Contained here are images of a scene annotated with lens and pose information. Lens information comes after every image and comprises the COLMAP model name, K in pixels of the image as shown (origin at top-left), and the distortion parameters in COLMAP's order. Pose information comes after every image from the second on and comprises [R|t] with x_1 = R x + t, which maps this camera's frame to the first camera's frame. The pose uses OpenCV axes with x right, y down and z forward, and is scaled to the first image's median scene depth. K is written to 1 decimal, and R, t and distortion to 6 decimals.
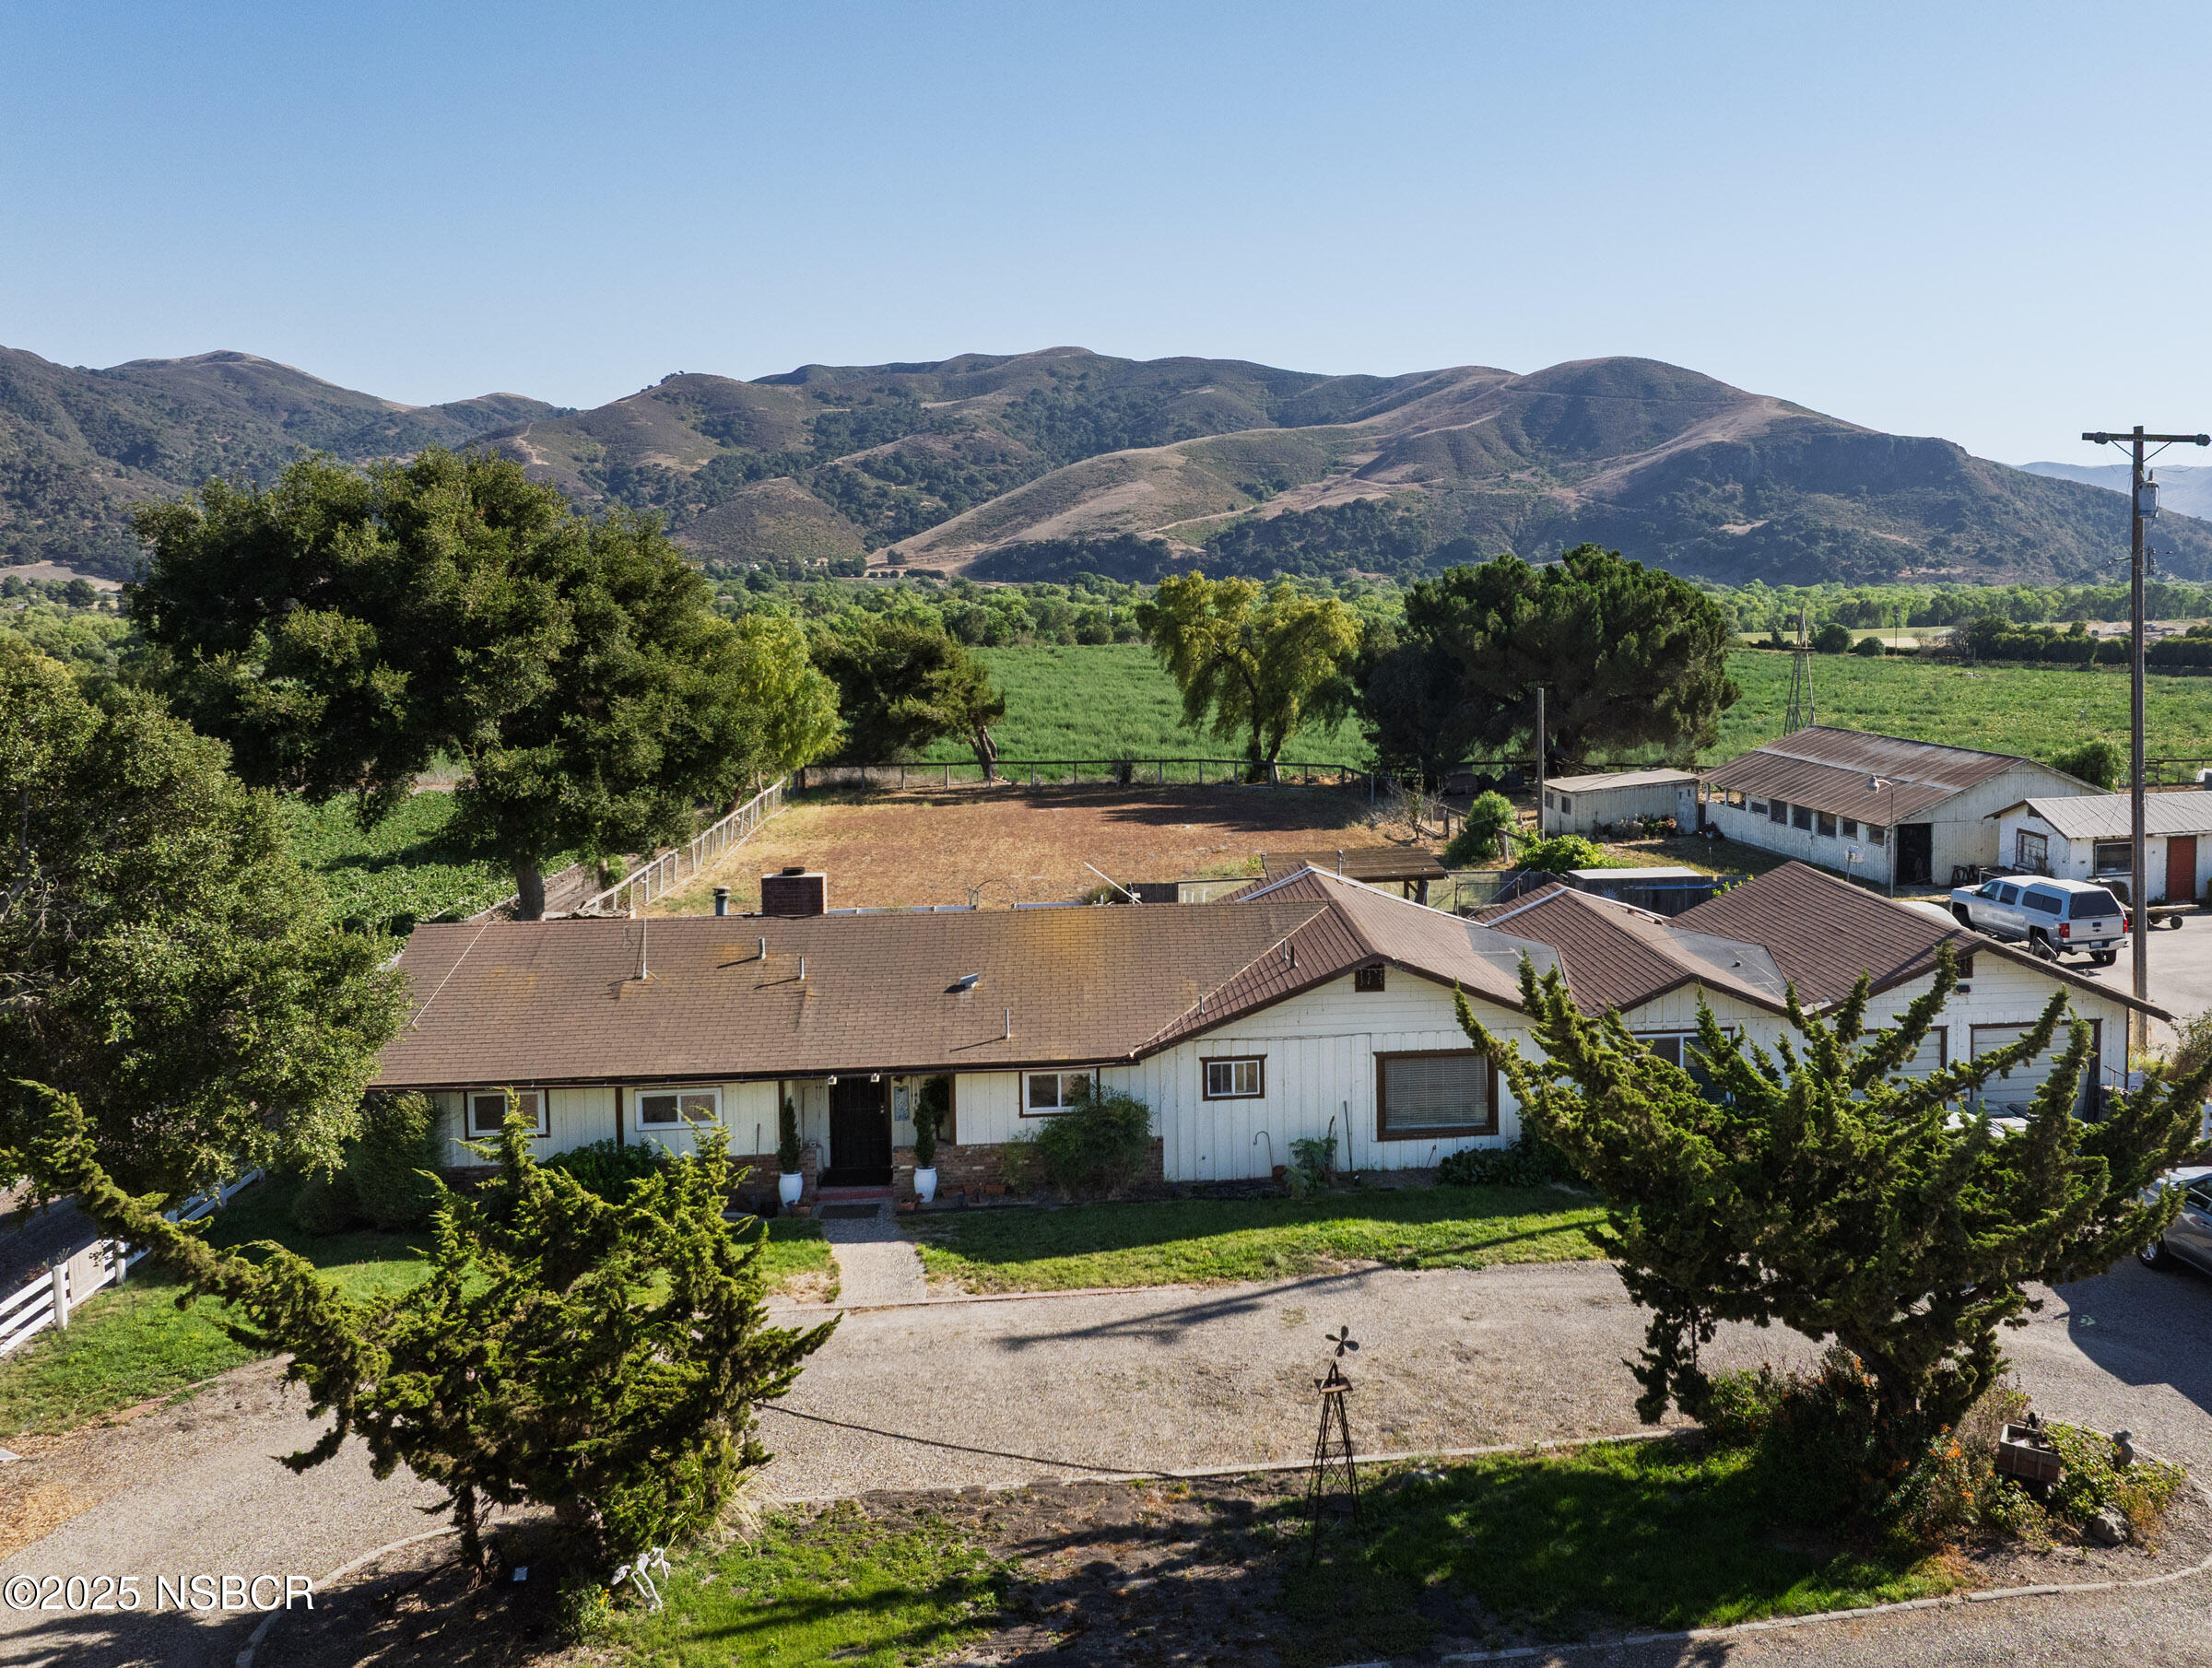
lens RADIAL K [[1936.6, 0, 1326.6], [0, 1936.6, 658.0], [0, 0, 1]] dist [-0.027957, -0.019606]
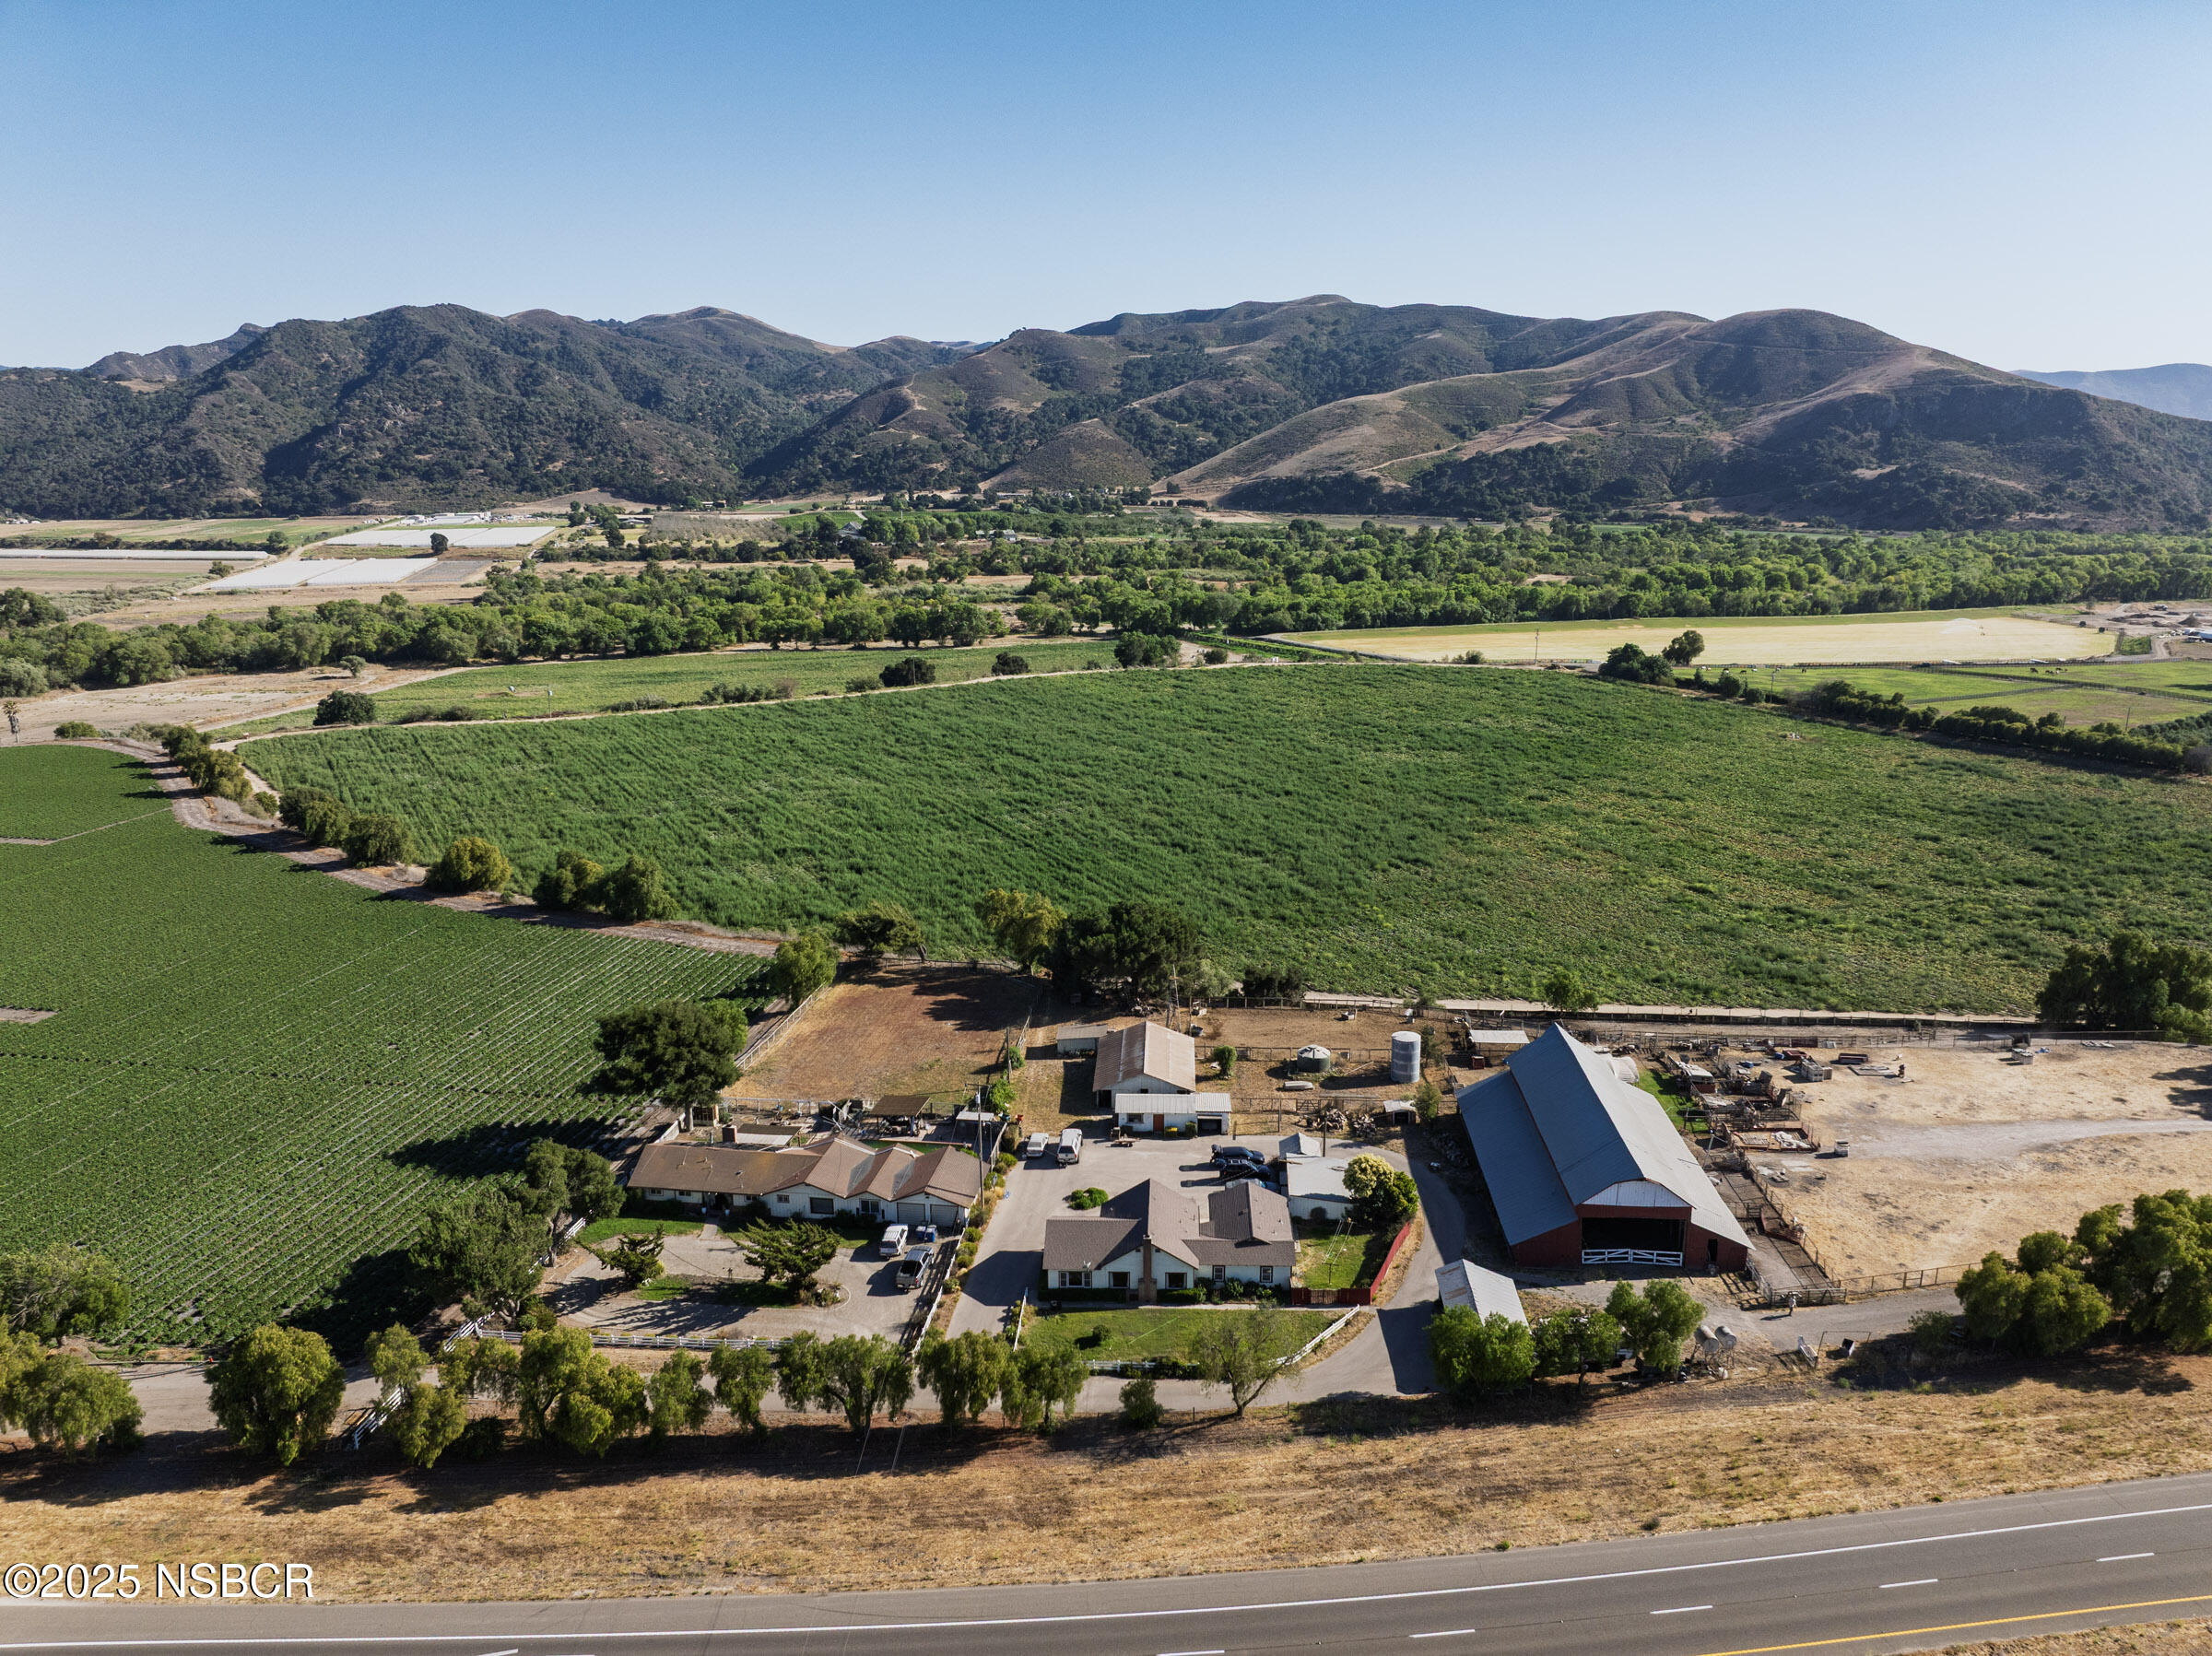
lens RADIAL K [[1557.7, 0, 1113.1], [0, 1557.7, 829.2], [0, 0, 1]] dist [-0.032542, -0.010530]
pose [[0.961603, 0.065735, -0.266455, 0.029926], [-0.013327, 0.980931, 0.193901, -0.025536], [0.274120, -0.182905, 0.944142, -0.040670]]
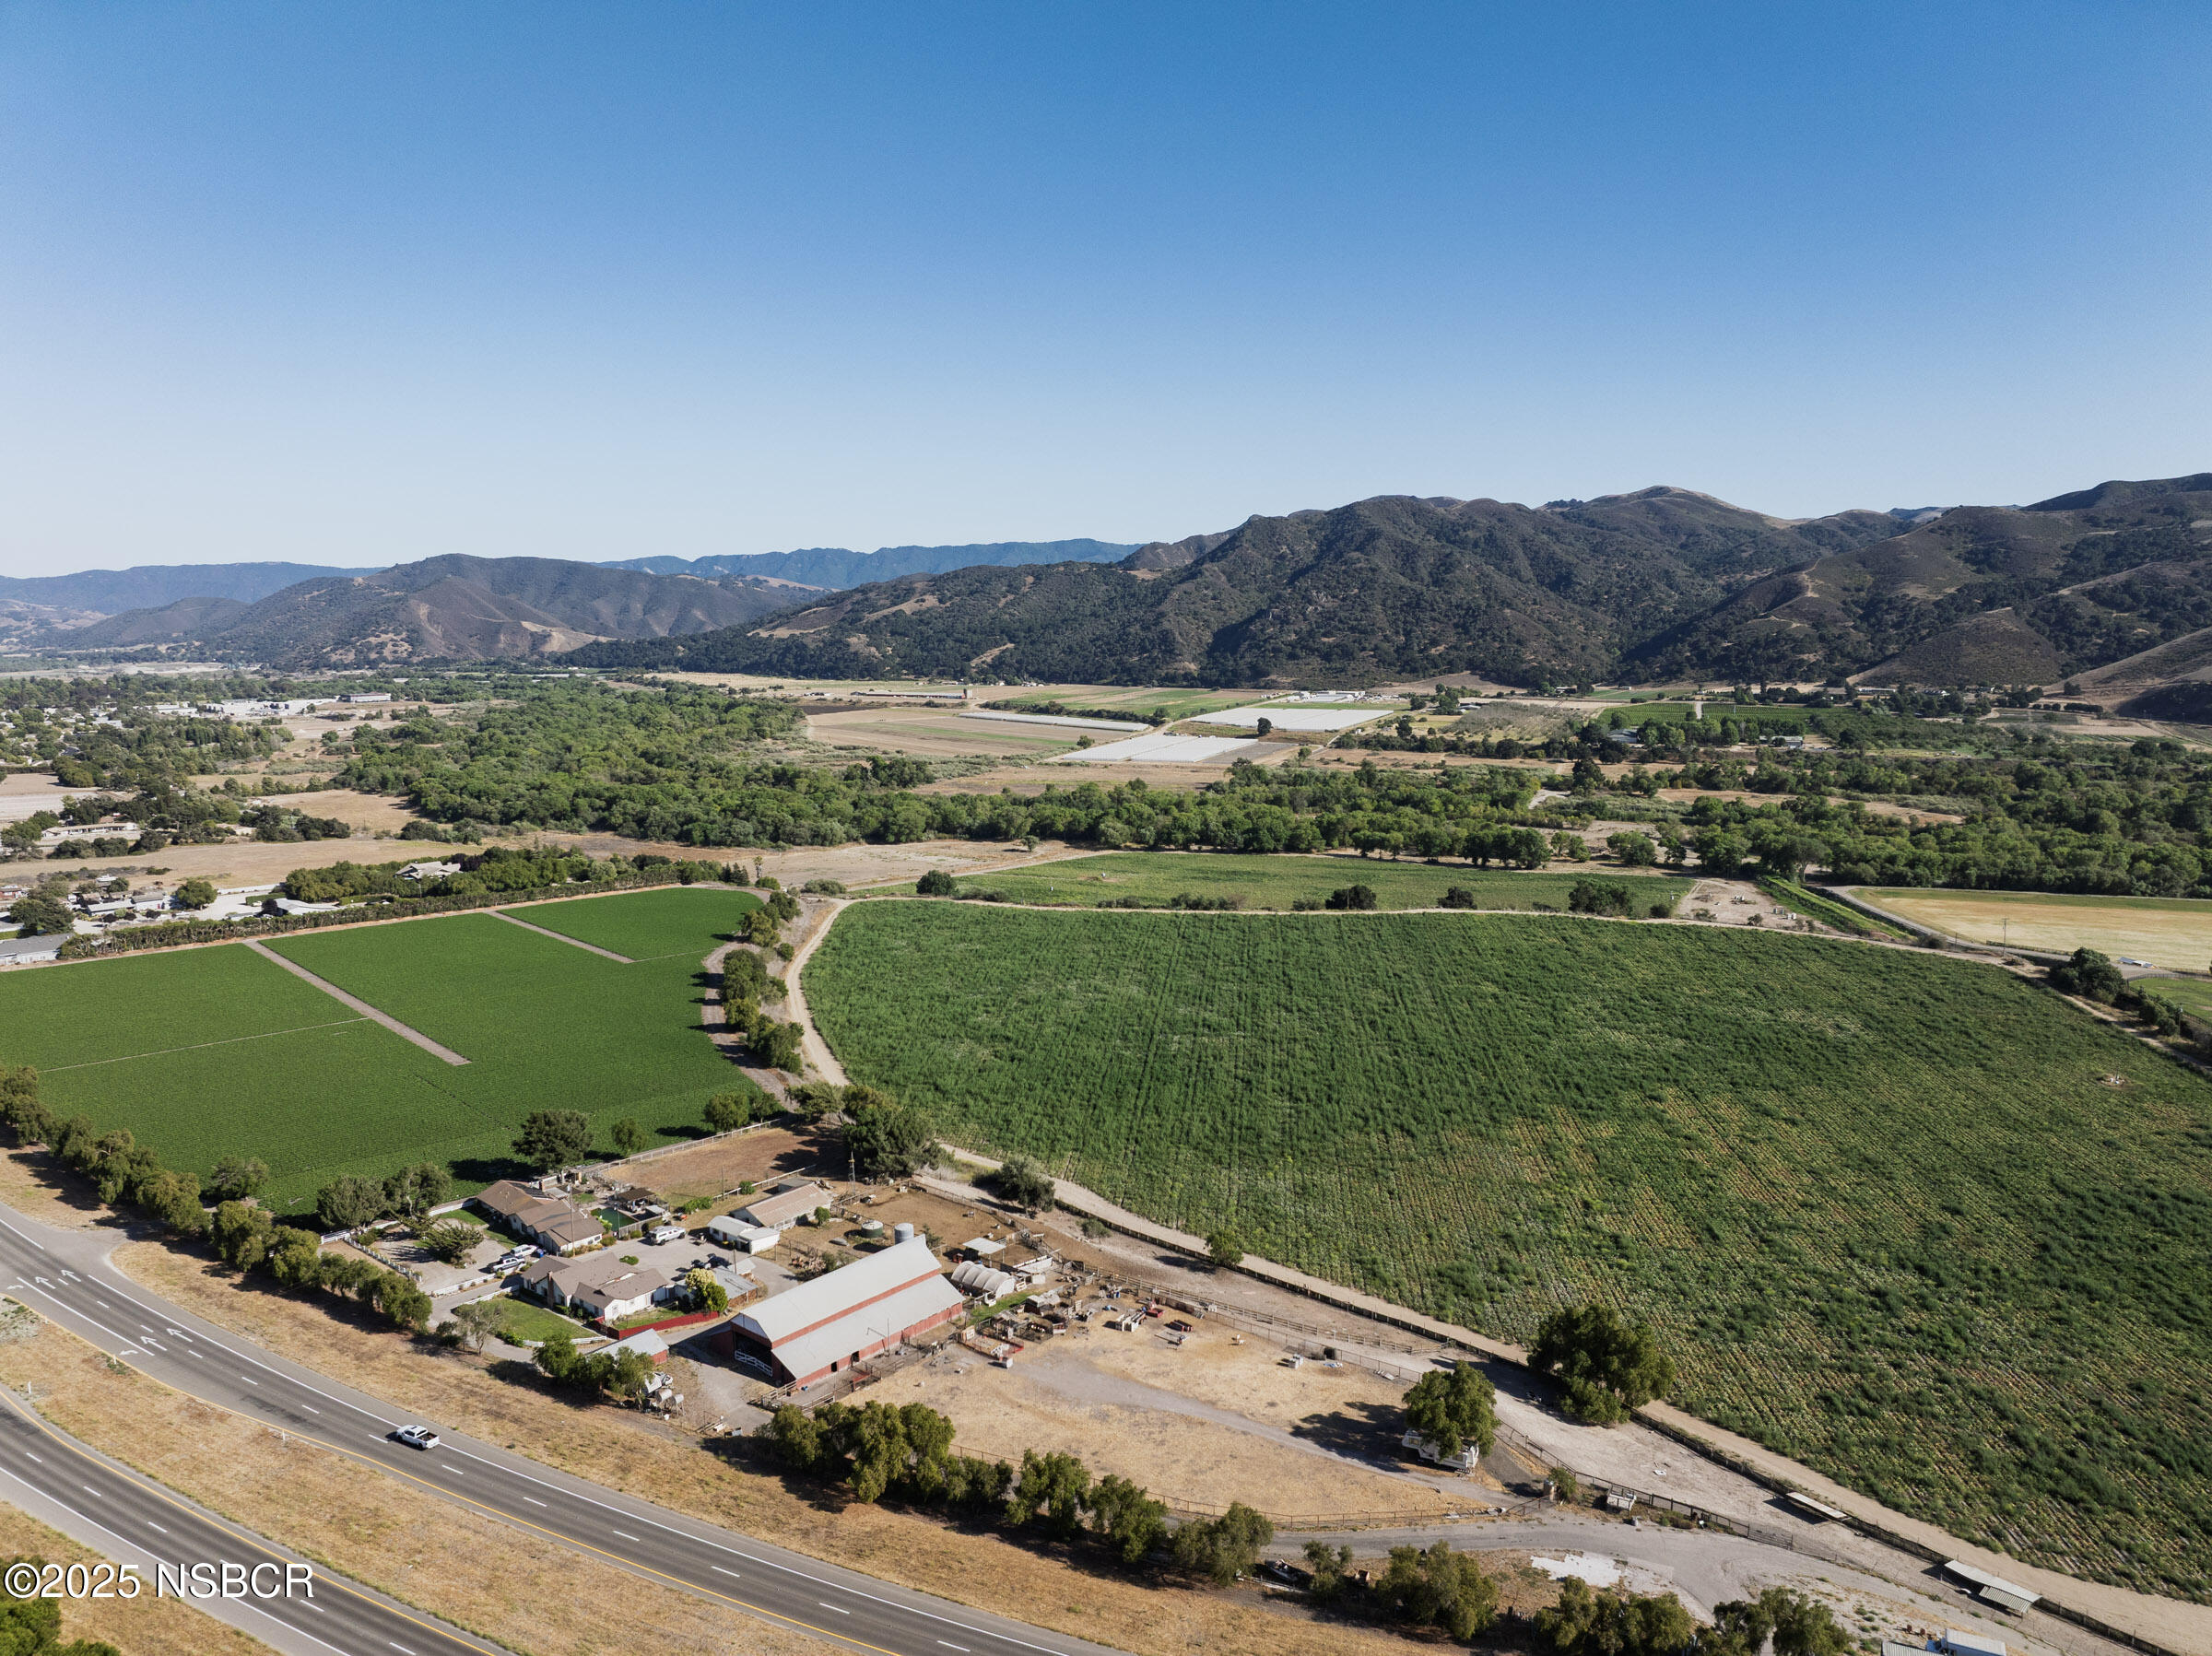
lens RADIAL K [[1557.7, 0, 1116.0], [0, 1557.7, 827.4], [0, 0, 1]] dist [-0.032542, -0.010530]
pose [[0.623079, 0.107935, -0.774676, 0.126987], [-0.034876, 0.993282, 0.110342, -0.045074], [0.781381, -0.041734, 0.622657, -0.023587]]
